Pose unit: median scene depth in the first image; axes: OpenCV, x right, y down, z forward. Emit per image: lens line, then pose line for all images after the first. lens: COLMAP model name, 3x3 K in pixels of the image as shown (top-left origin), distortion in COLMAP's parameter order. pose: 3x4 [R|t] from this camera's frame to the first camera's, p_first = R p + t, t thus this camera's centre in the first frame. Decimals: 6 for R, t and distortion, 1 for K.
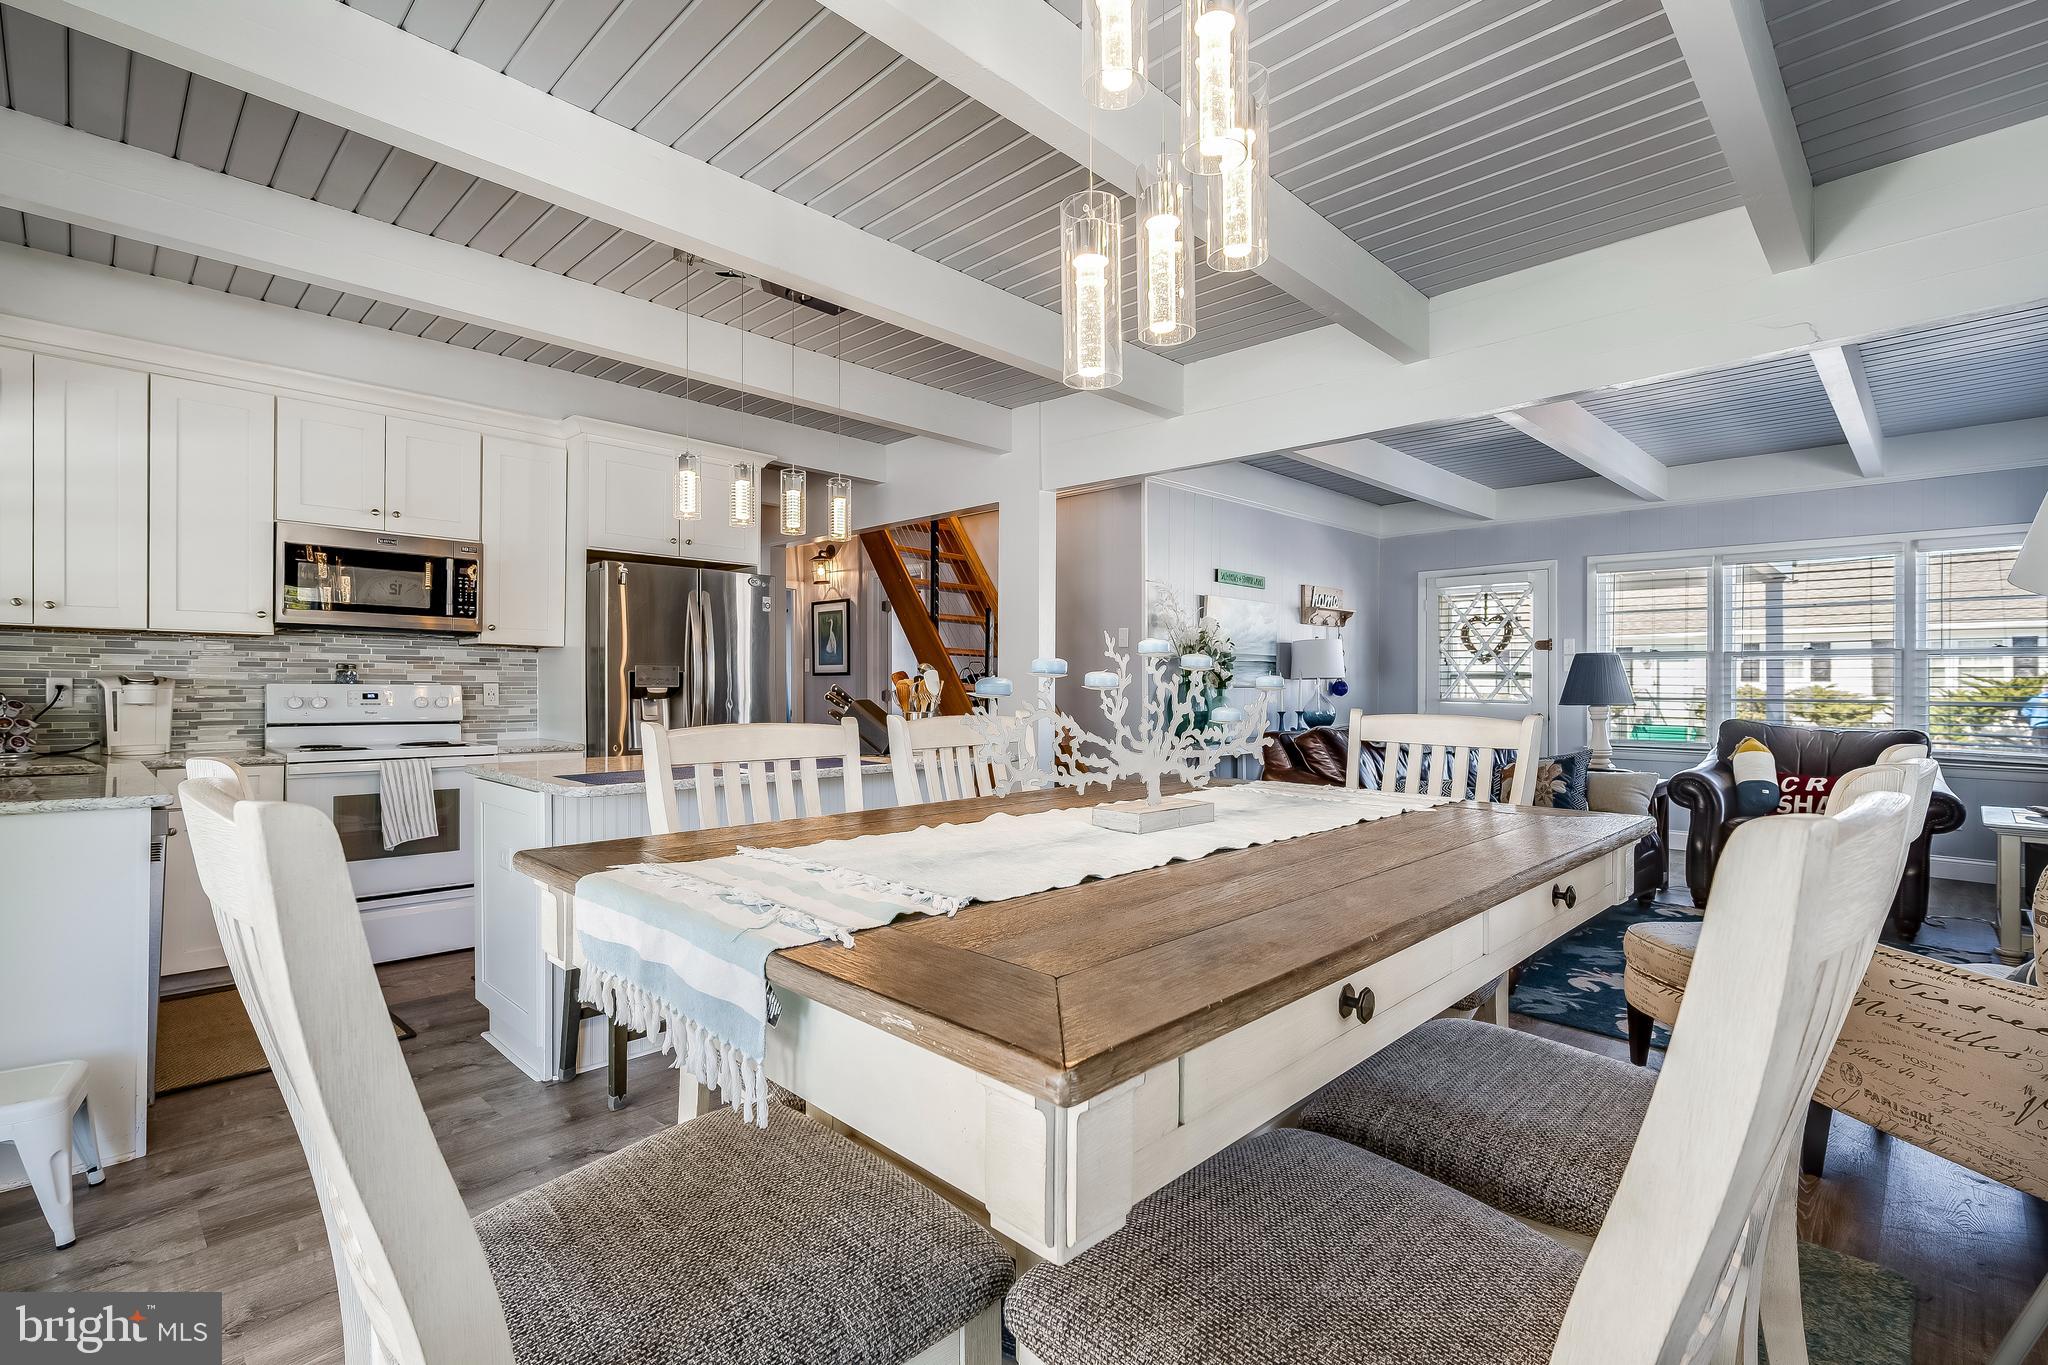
lens RADIAL K [[904.5, 0, 1021.9], [0, 904.5, 692.8], [0, 0, 1]] dist [-0.001492, -0.000370]
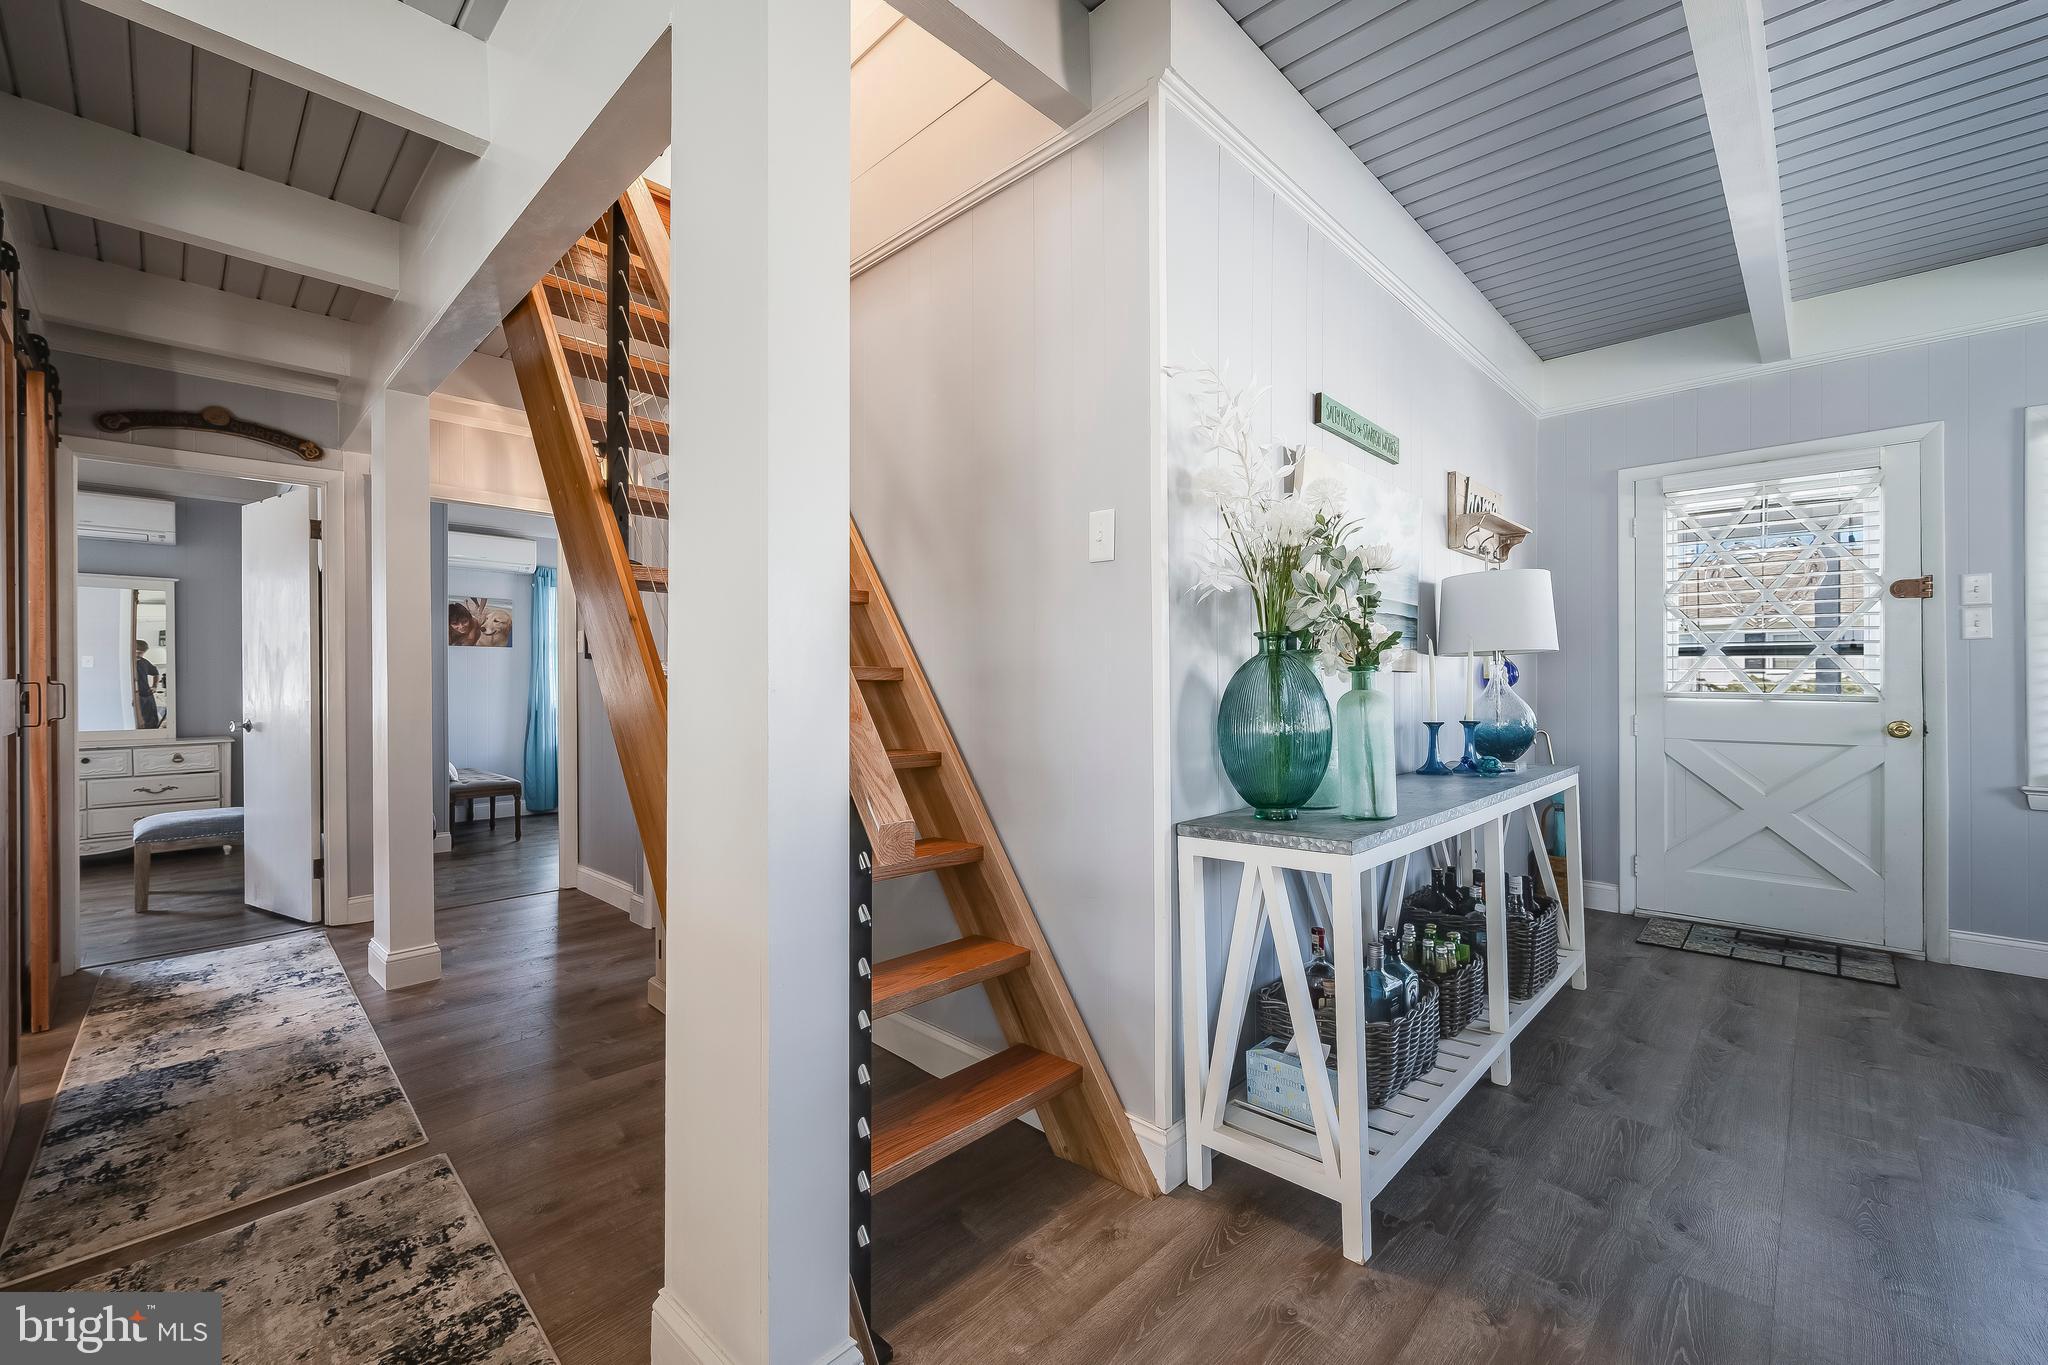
lens RADIAL K [[841.9, 0, 1004.4], [0, 841.9, 687.8], [0, 0, 1]] dist [-0.009215, 0.000124]
pose [[0.999949, -0.004314, -0.009172, 0.104781], [0.004329, 0.999989, 0.001682, 0.001724], [0.009164, -0.001722, 0.999957, 0.886917]]
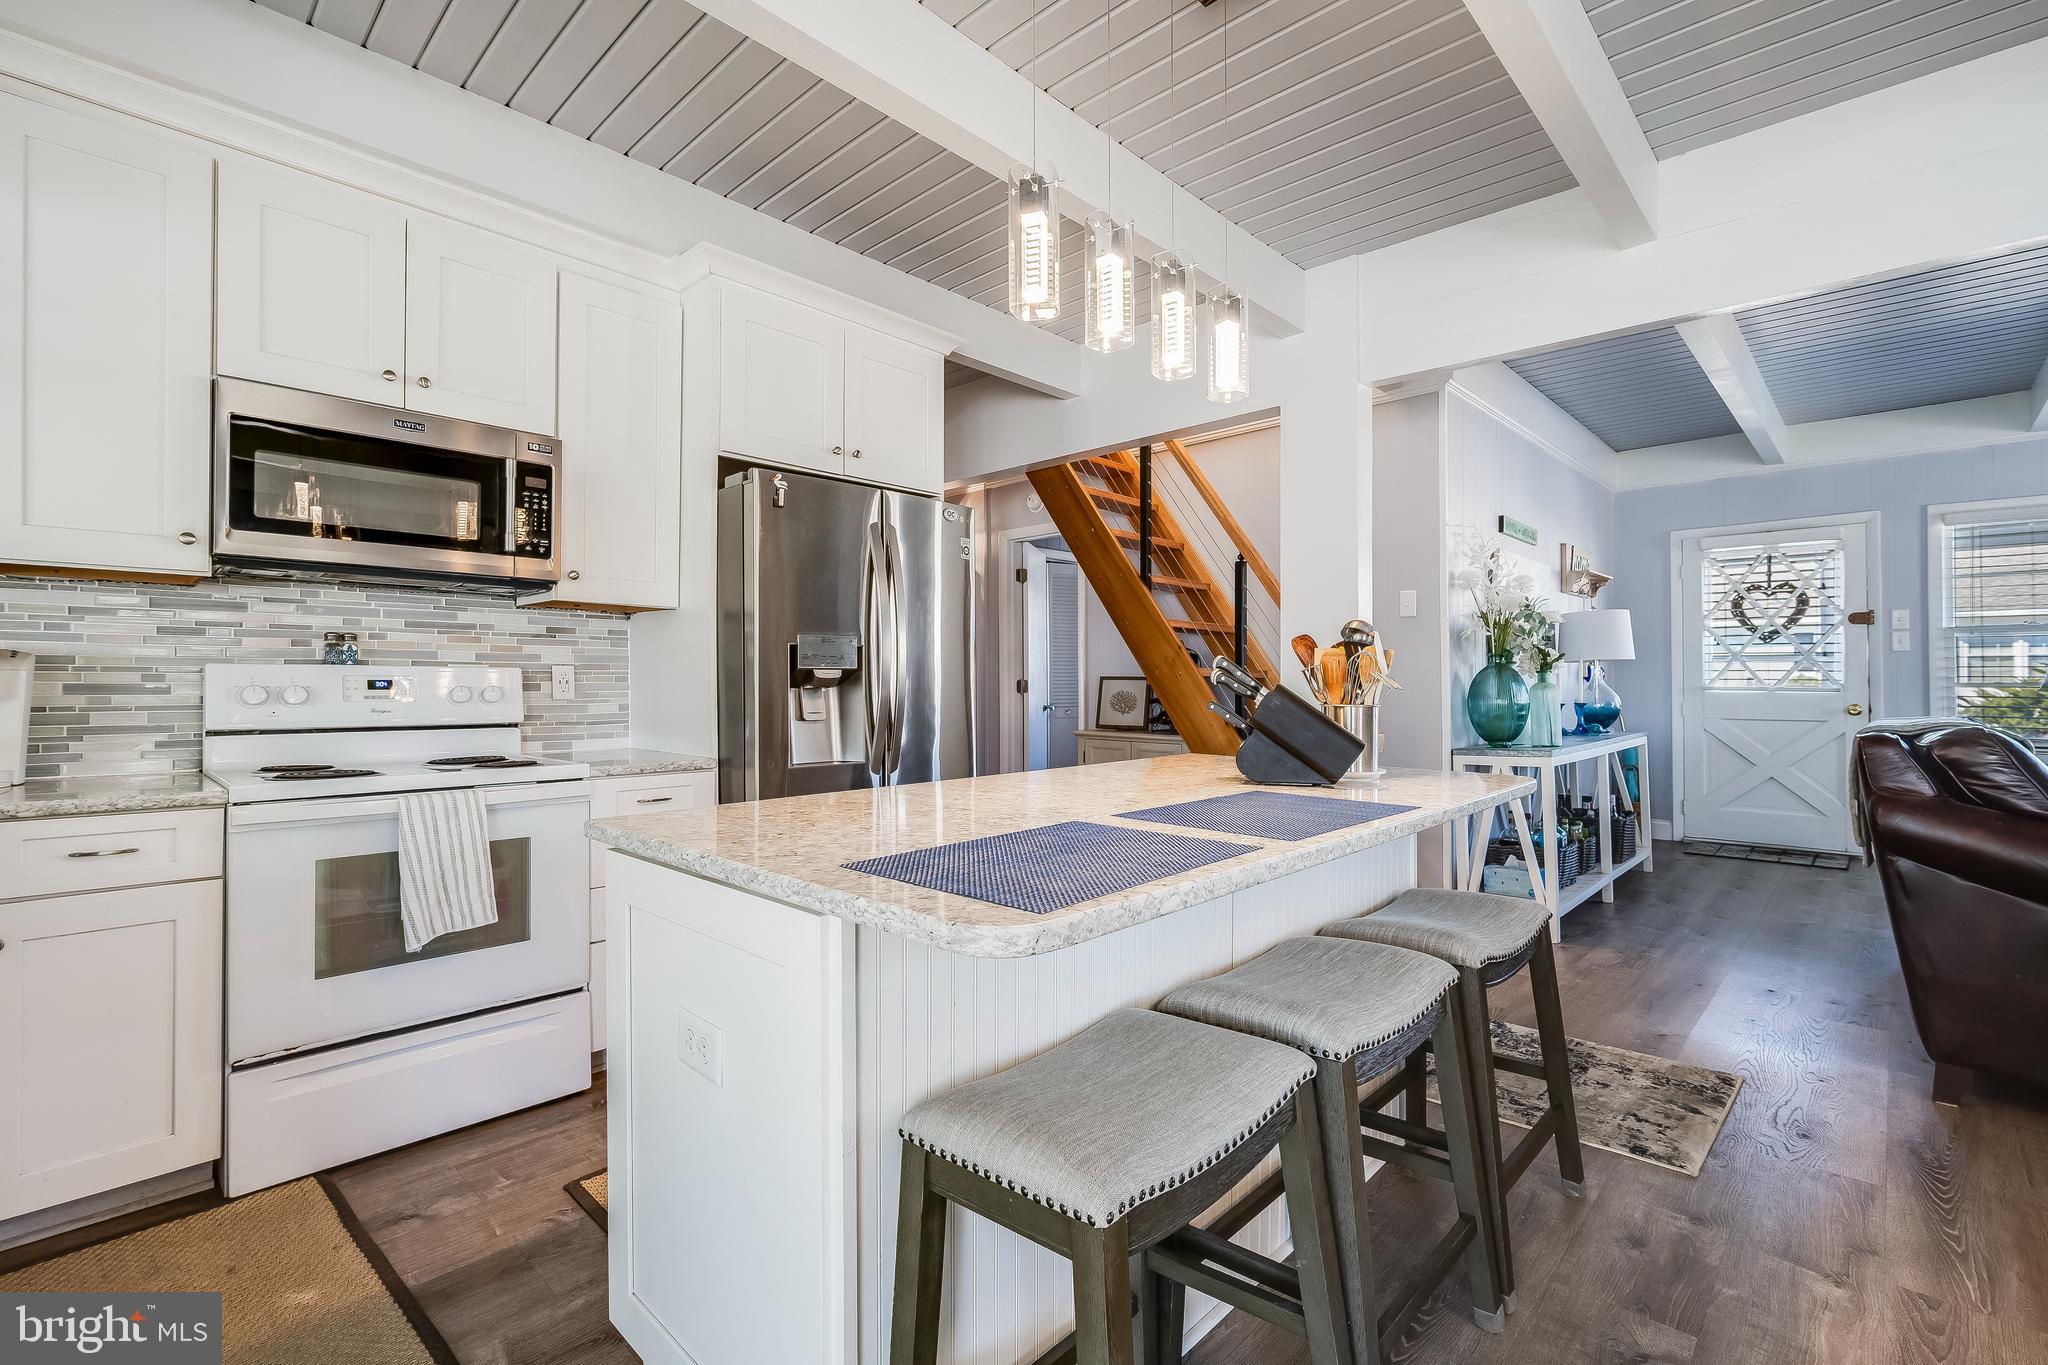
lens RADIAL K [[904.5, 0, 1035.7], [0, 904.5, 679.5], [0, 0, 1]] dist [-0.001492, -0.000370]
pose [[0.999951, -0.004211, 0.008969, -0.267780], [0.004279, 0.999962, -0.007569, 0.006787], [-0.008937, 0.007607, 0.999931, 0.364125]]
